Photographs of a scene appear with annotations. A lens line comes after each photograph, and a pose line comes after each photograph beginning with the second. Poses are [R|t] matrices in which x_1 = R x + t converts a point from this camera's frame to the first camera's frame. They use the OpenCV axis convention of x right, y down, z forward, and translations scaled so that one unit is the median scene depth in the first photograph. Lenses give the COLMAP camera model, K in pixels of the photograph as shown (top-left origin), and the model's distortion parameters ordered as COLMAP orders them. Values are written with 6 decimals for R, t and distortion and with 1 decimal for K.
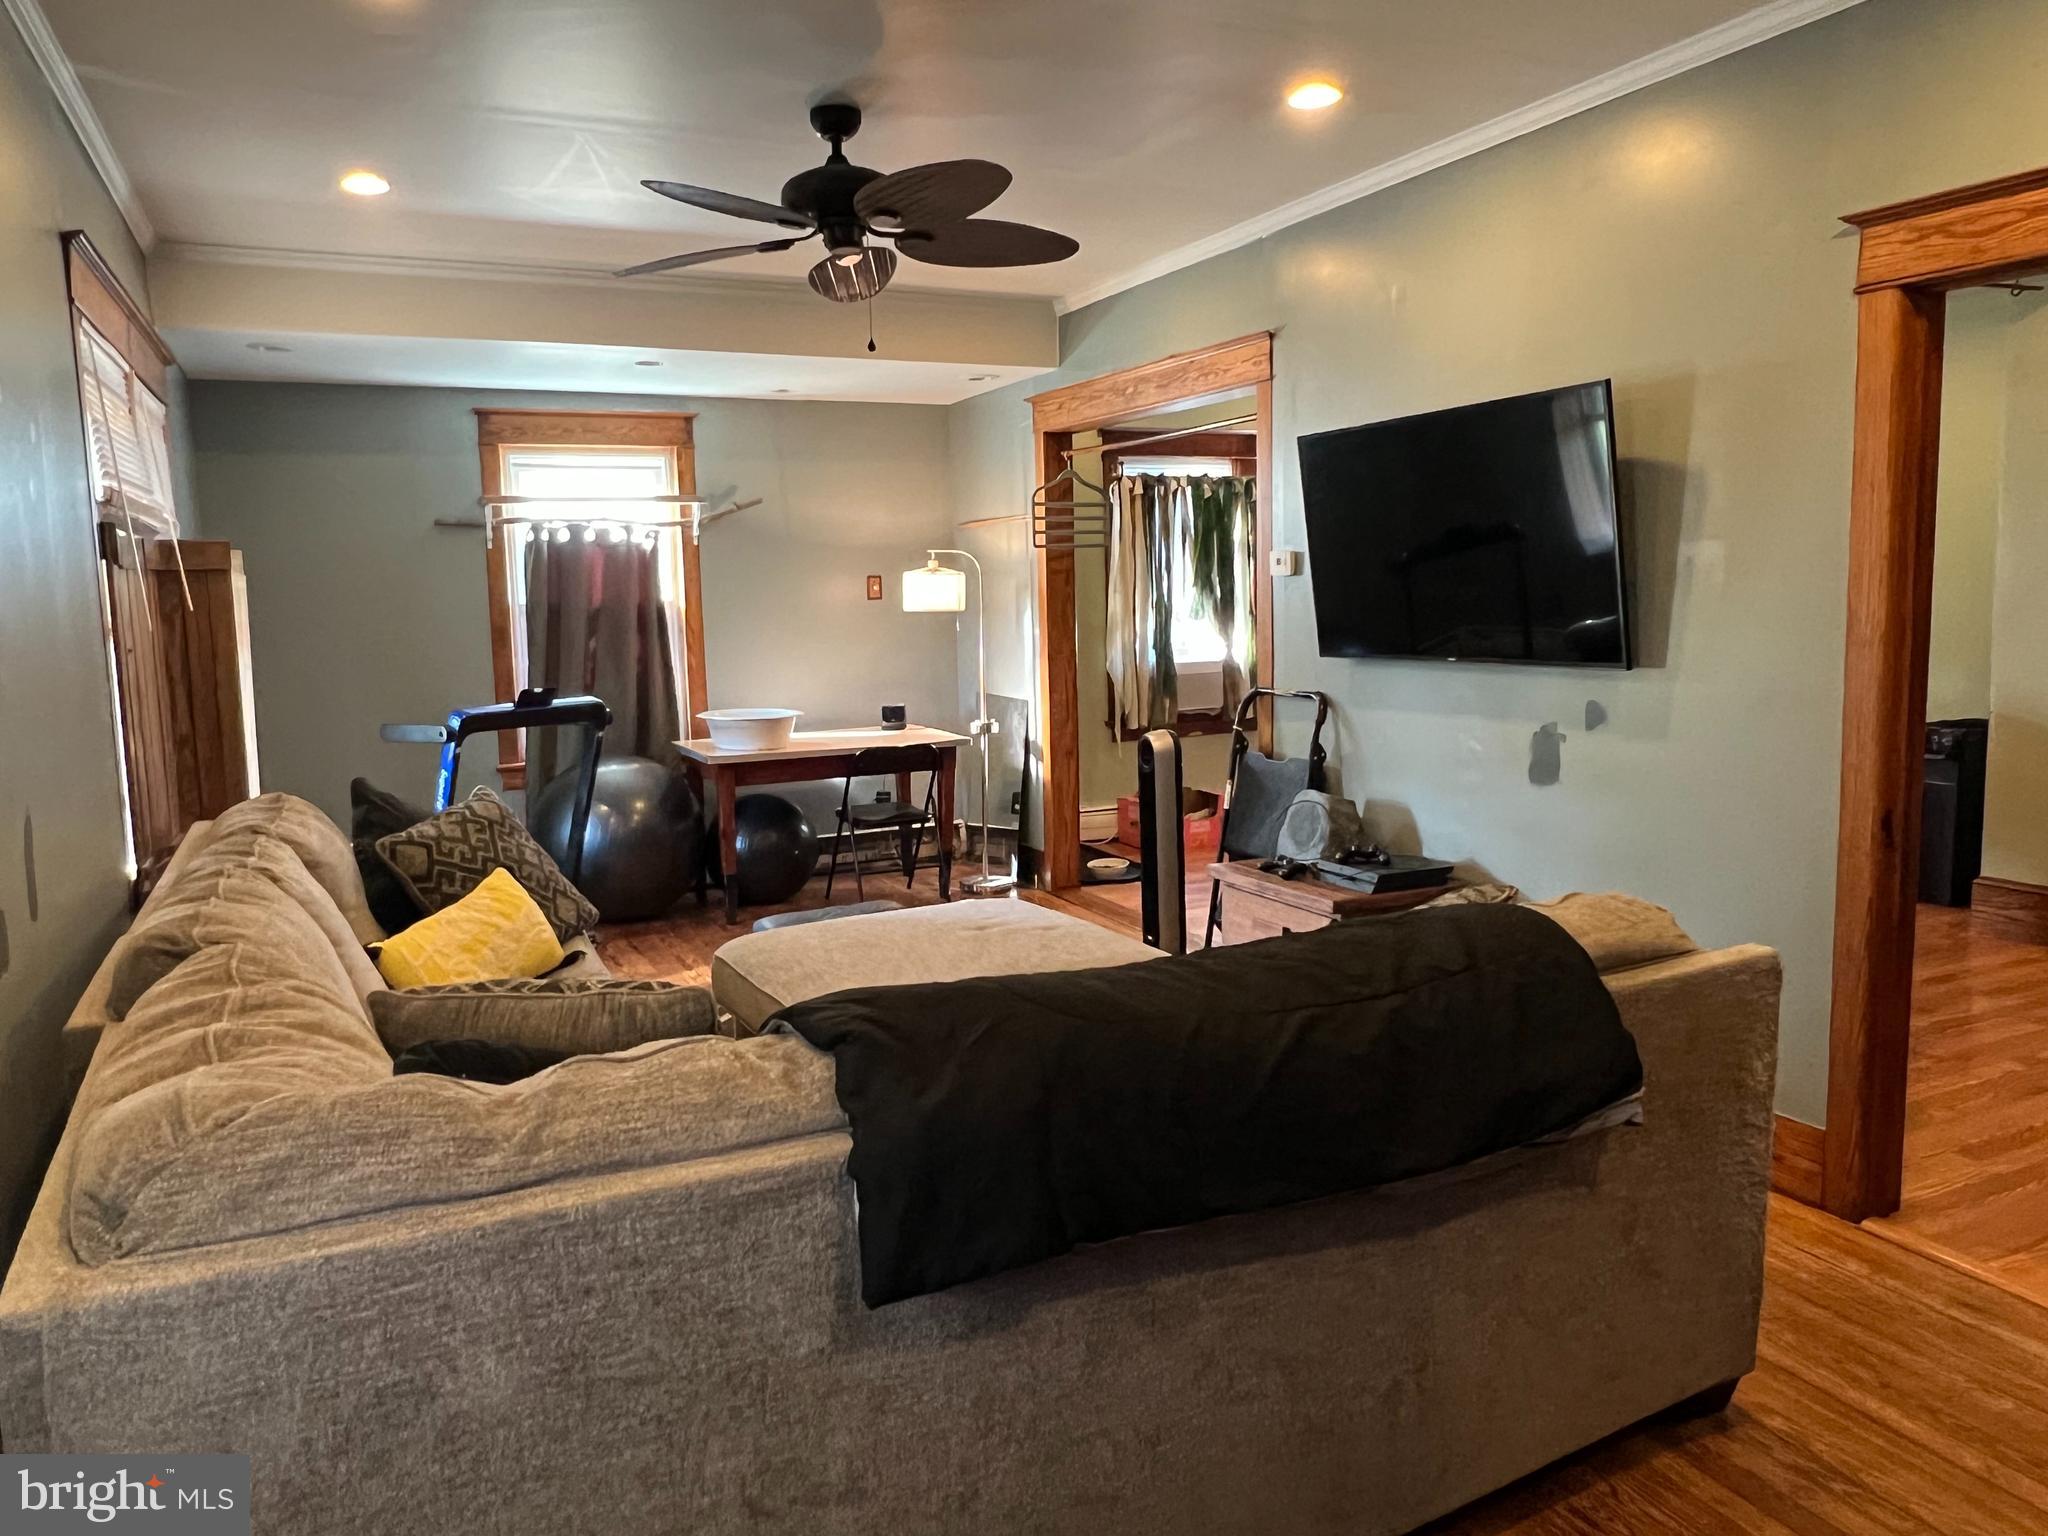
lens RADIAL K [[1433.7, 0, 1024.0], [0, 1433.7, 768.0], [0, 0, 1]] dist [-0.001983, 0.001943]
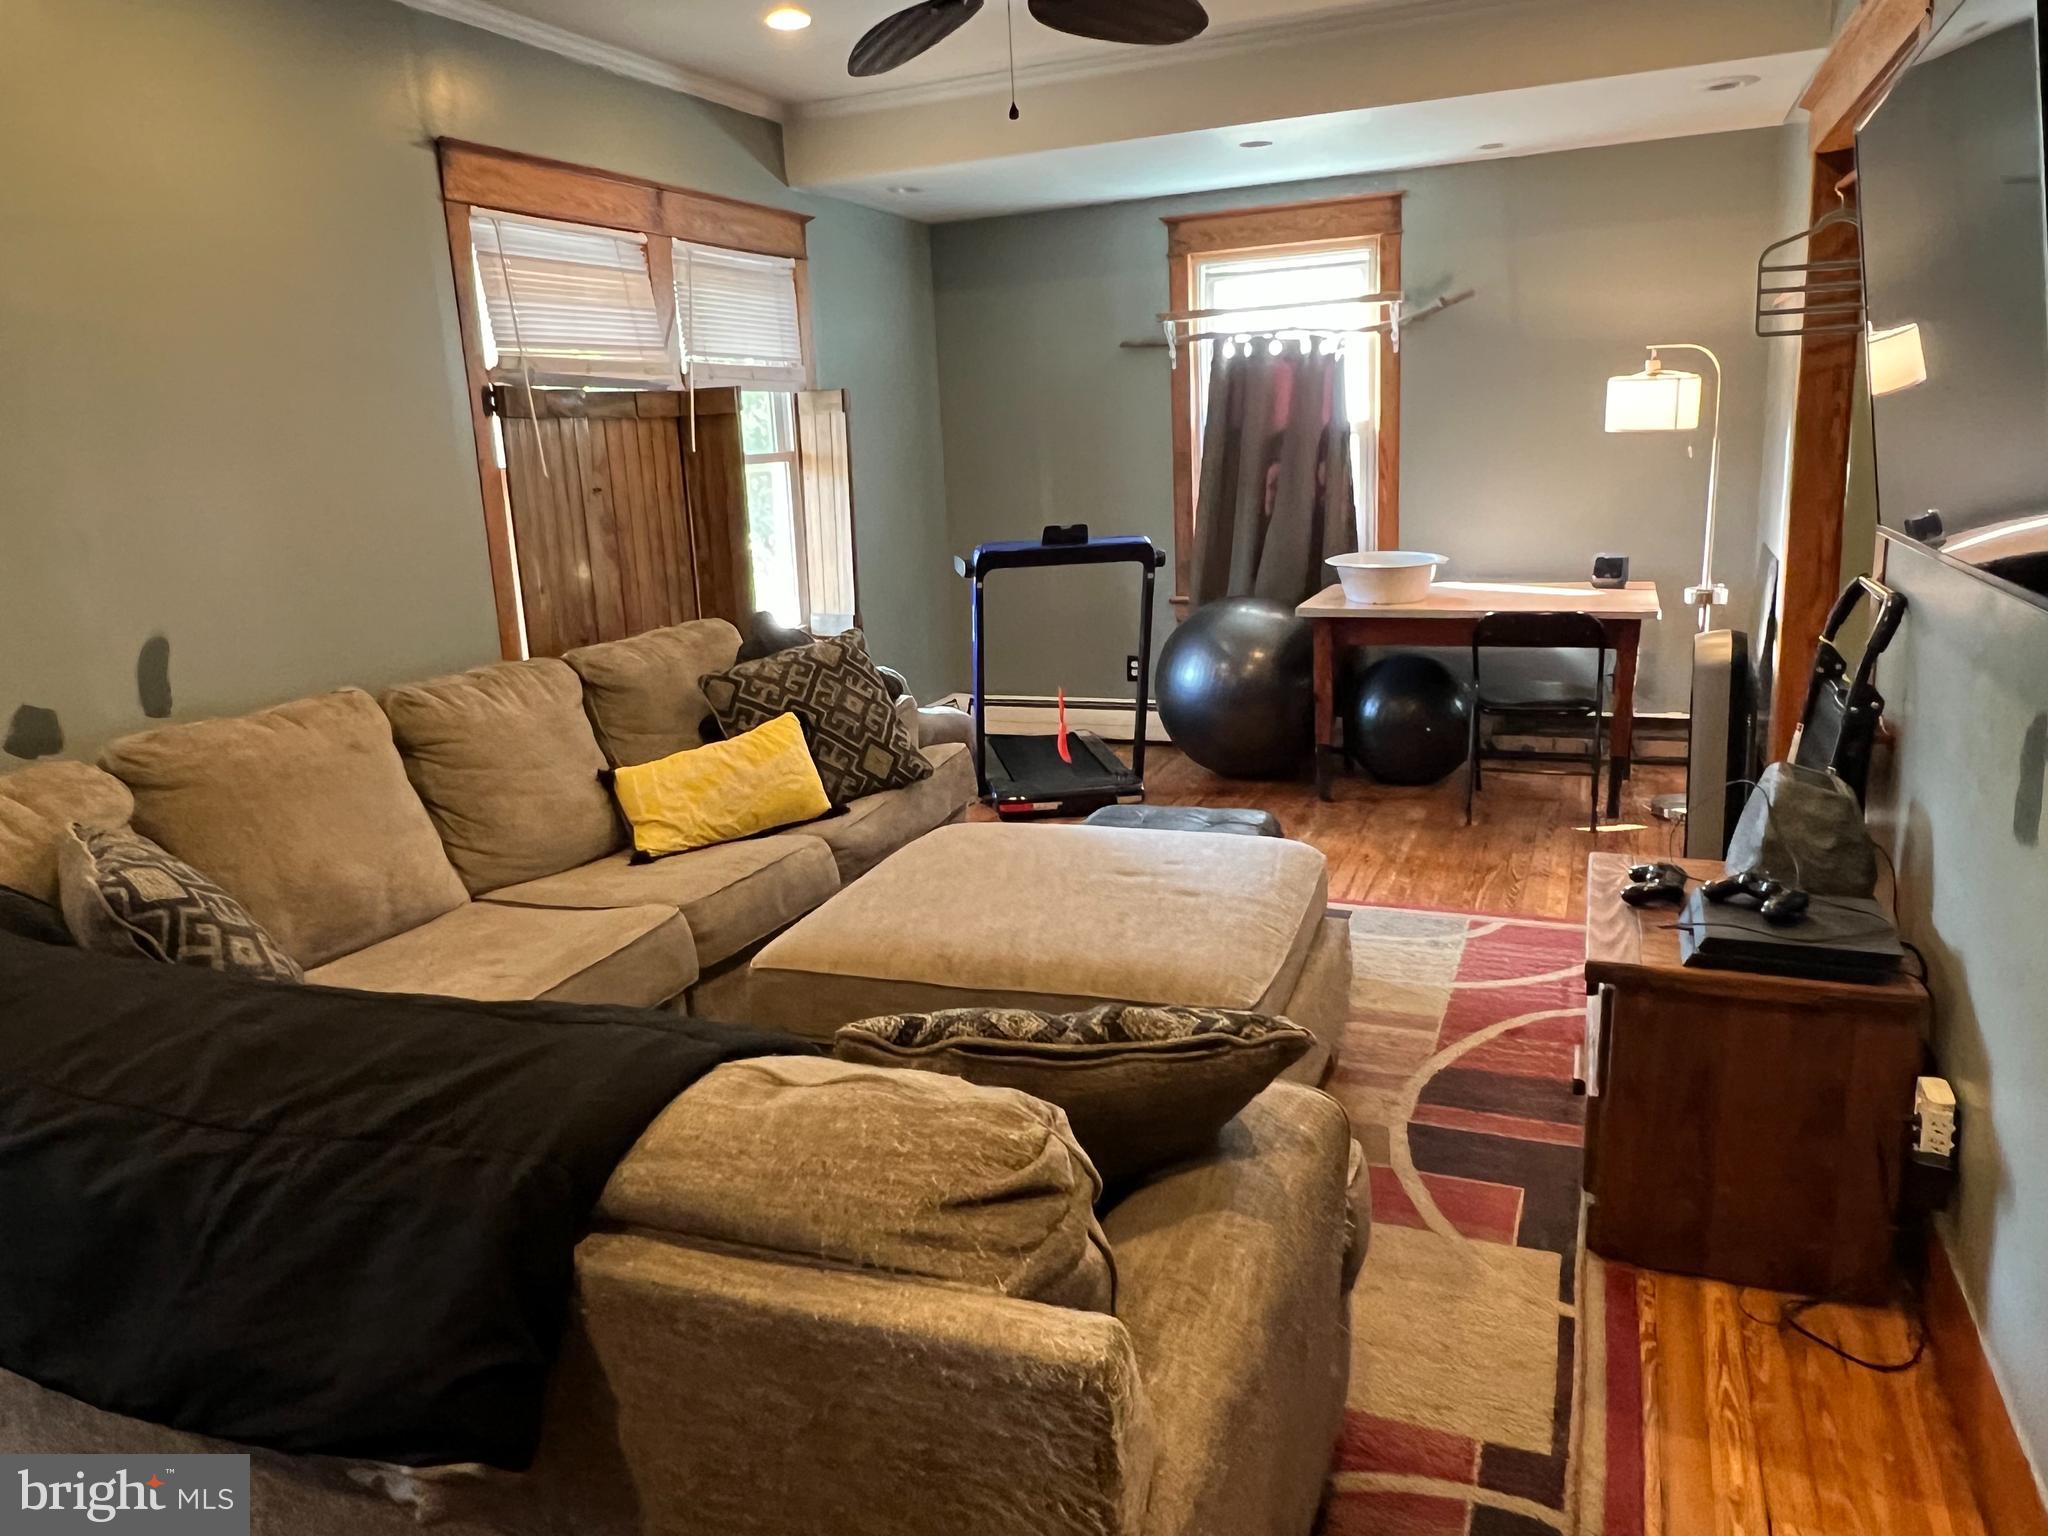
lens RADIAL K [[1433.7, 0, 1024.0], [0, 1433.7, 768.0], [0, 0, 1]] dist [-0.001983, 0.001943]
pose [[0.660060, 0.164522, -0.732976, 0.299532], [-0.062066, 0.984330, 0.165049, -0.042086], [0.748645, -0.063450, 0.659928, 0.273138]]
